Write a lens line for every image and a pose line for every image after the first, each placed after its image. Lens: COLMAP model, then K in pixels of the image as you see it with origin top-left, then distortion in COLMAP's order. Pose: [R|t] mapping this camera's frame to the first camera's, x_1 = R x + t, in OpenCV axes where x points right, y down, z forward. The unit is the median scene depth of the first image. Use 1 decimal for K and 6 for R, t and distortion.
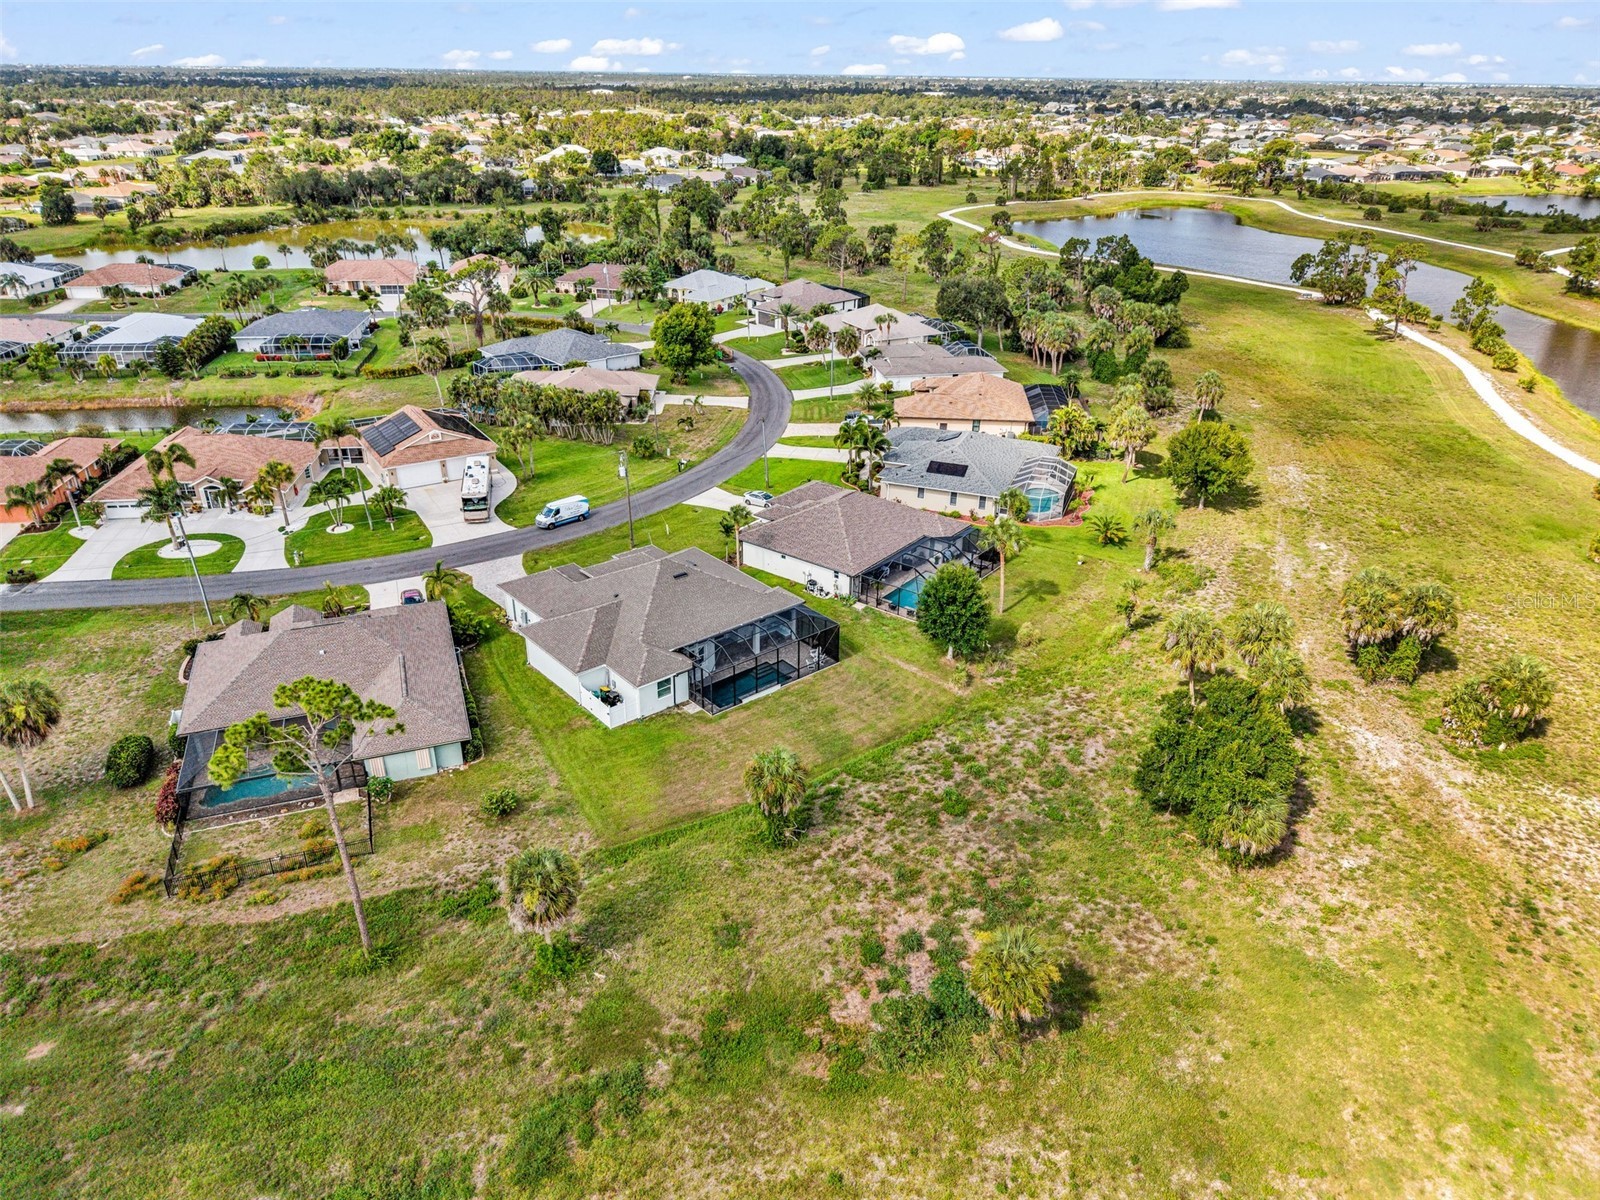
lens RADIAL K [[1074.9, 0, 794.5], [0, 1074.9, 603.0], [0, 0, 1]] dist [0.033165, -0.034269]
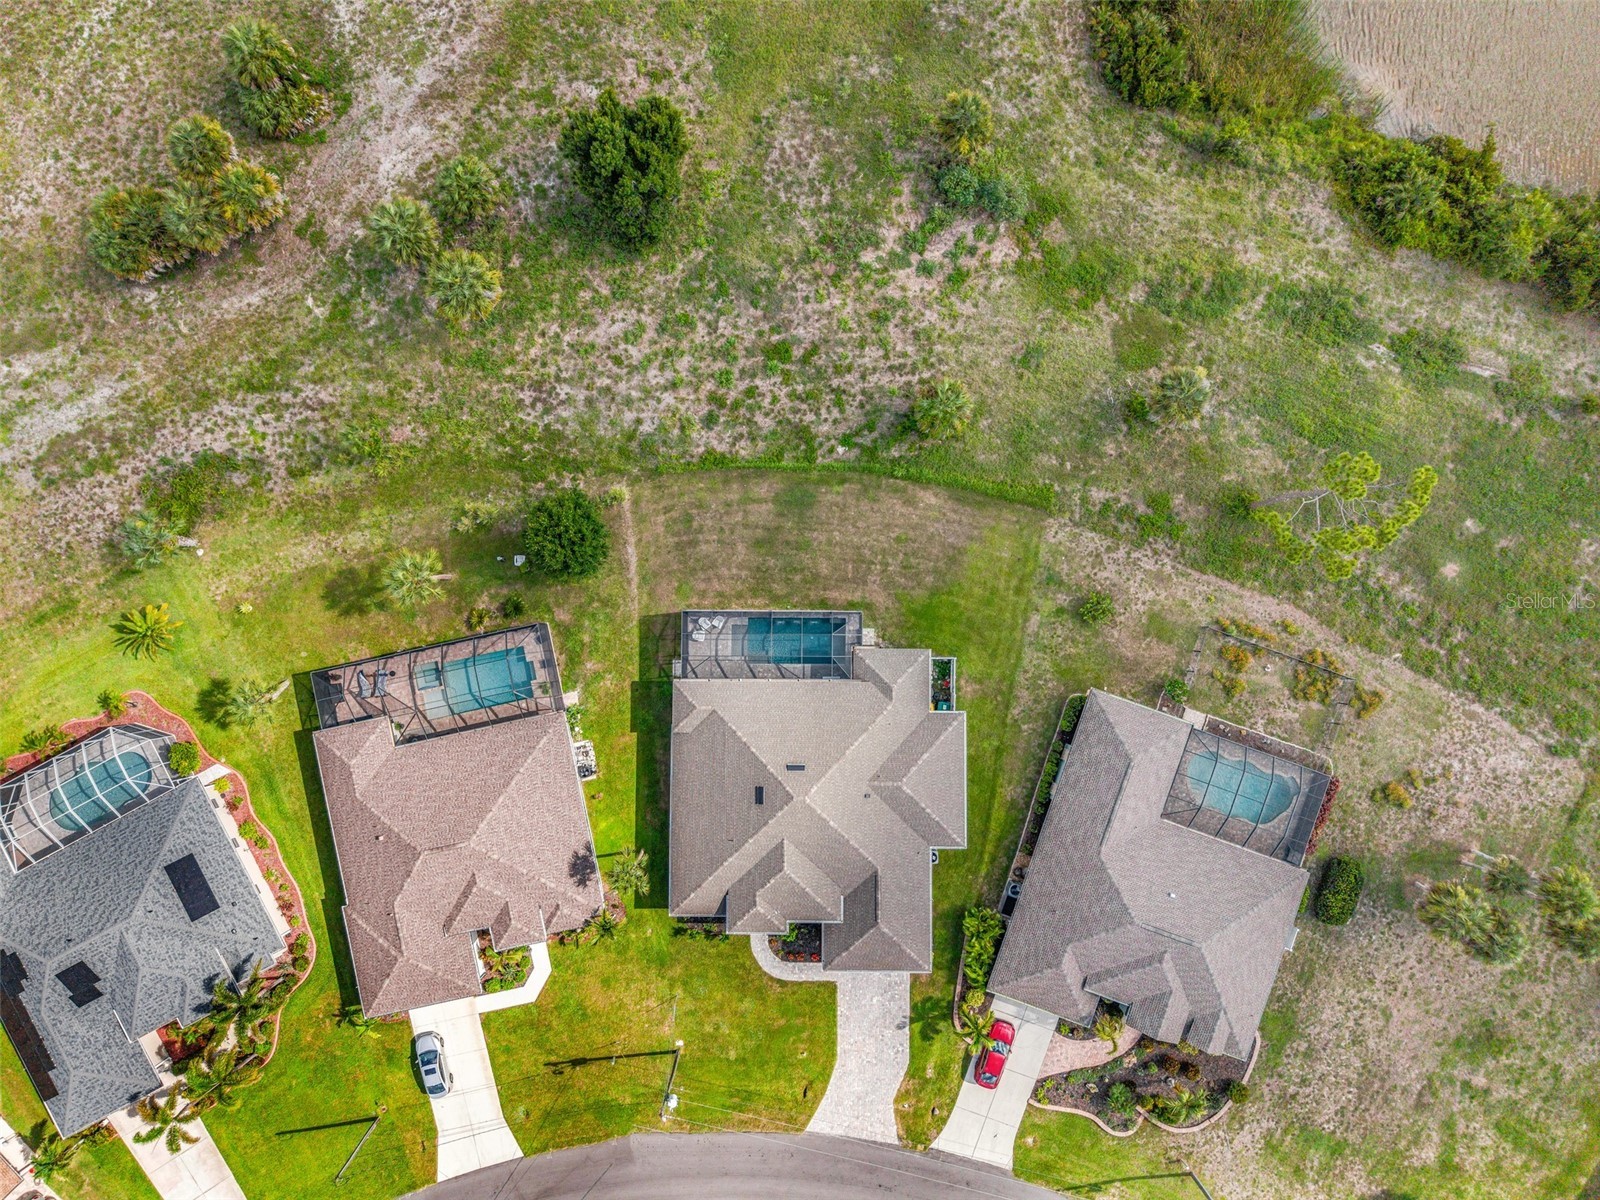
lens RADIAL K [[1074.9, 0, 807.6], [0, 1074.9, 598.9], [0, 0, 1]] dist [0.033165, -0.034269]
pose [[-0.763931, -0.645249, 0.007939, -0.044114], [0.281995, -0.322745, 0.903501, -0.885568], [-0.580421, 0.692452, 0.428512, 0.671554]]
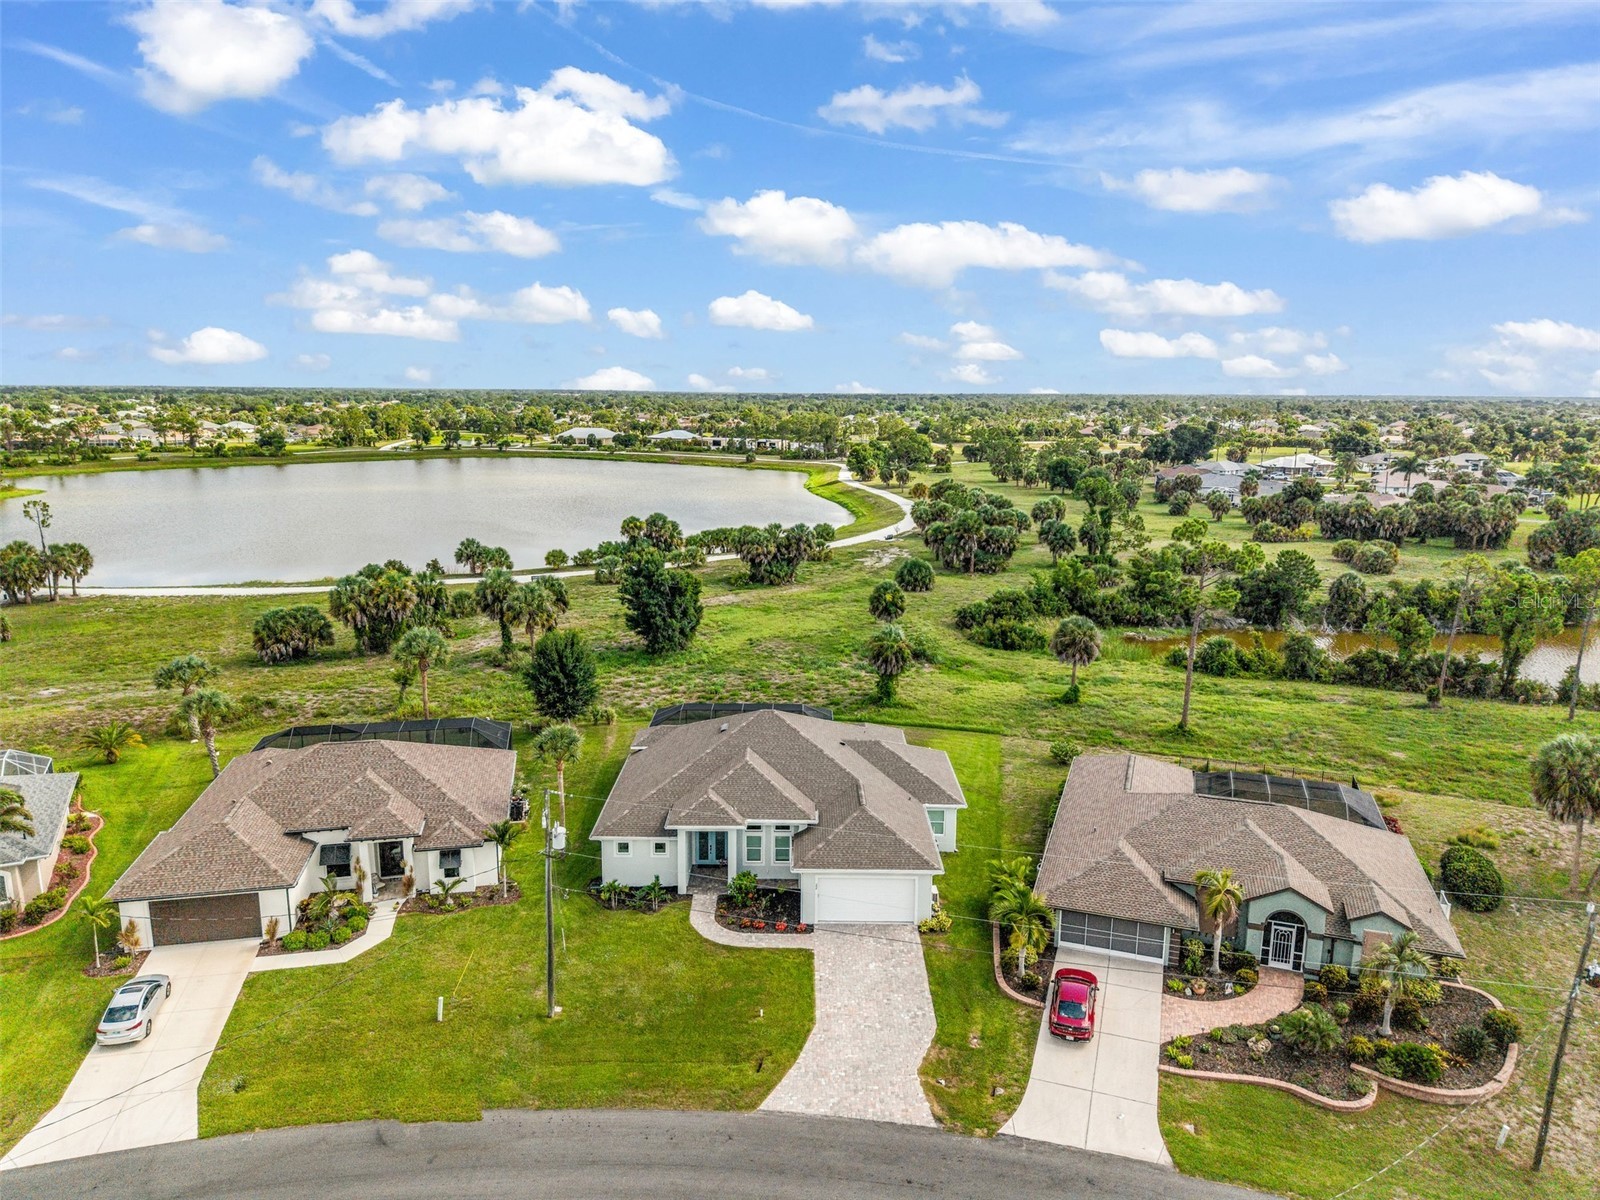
lens RADIAL K [[1074.9, 0, 804.8], [0, 1074.9, 601.1], [0, 0, 1]] dist [0.033165, -0.034269]
pose [[-0.767645, -0.138225, 0.625792, -0.727210], [0.271505, 0.814366, 0.512926, -0.580353], [-0.580523, 0.563651, -0.587615, 1.690577]]
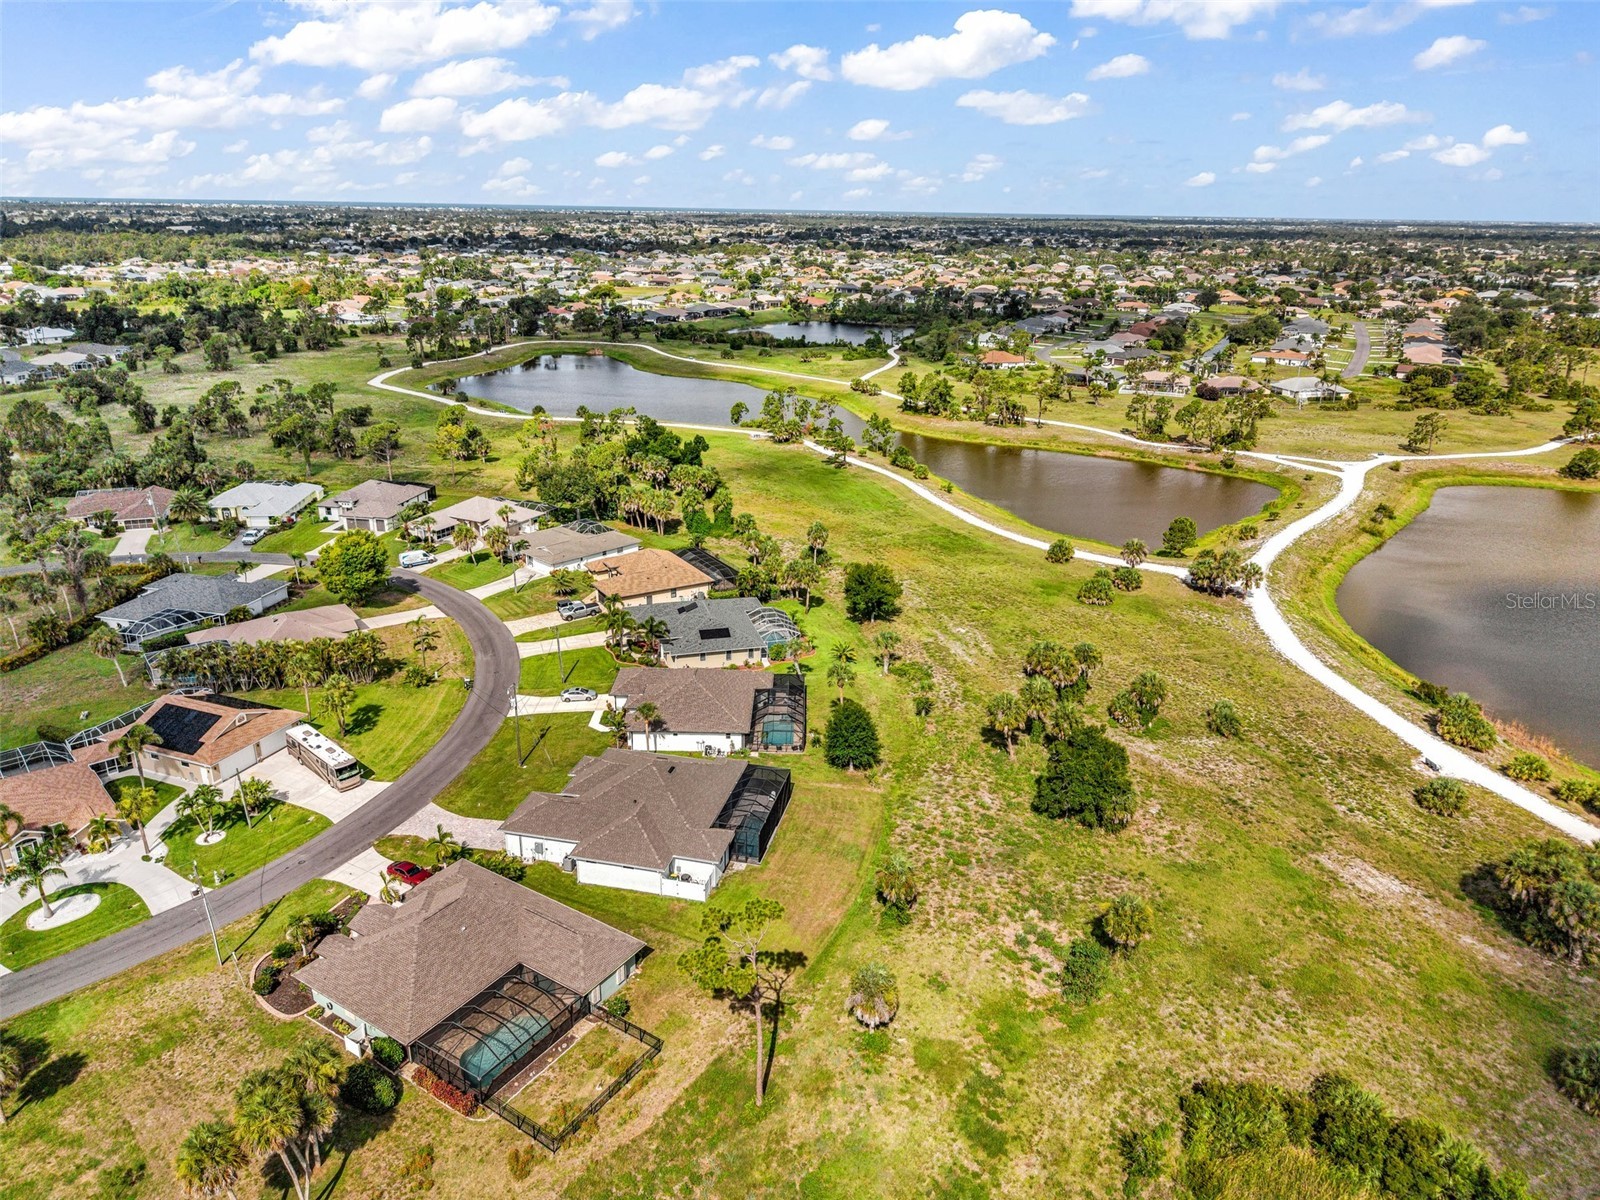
lens RADIAL K [[1074.9, 0, 800.6], [0, 1074.9, 586.9], [0, 0, 1]] dist [0.033165, -0.034269]
pose [[0.802328, -0.198177, 0.563023, -0.793241], [0.258954, 0.965448, -0.029193, -0.190500], [-0.537785, 0.169220, 0.825925, -0.188079]]
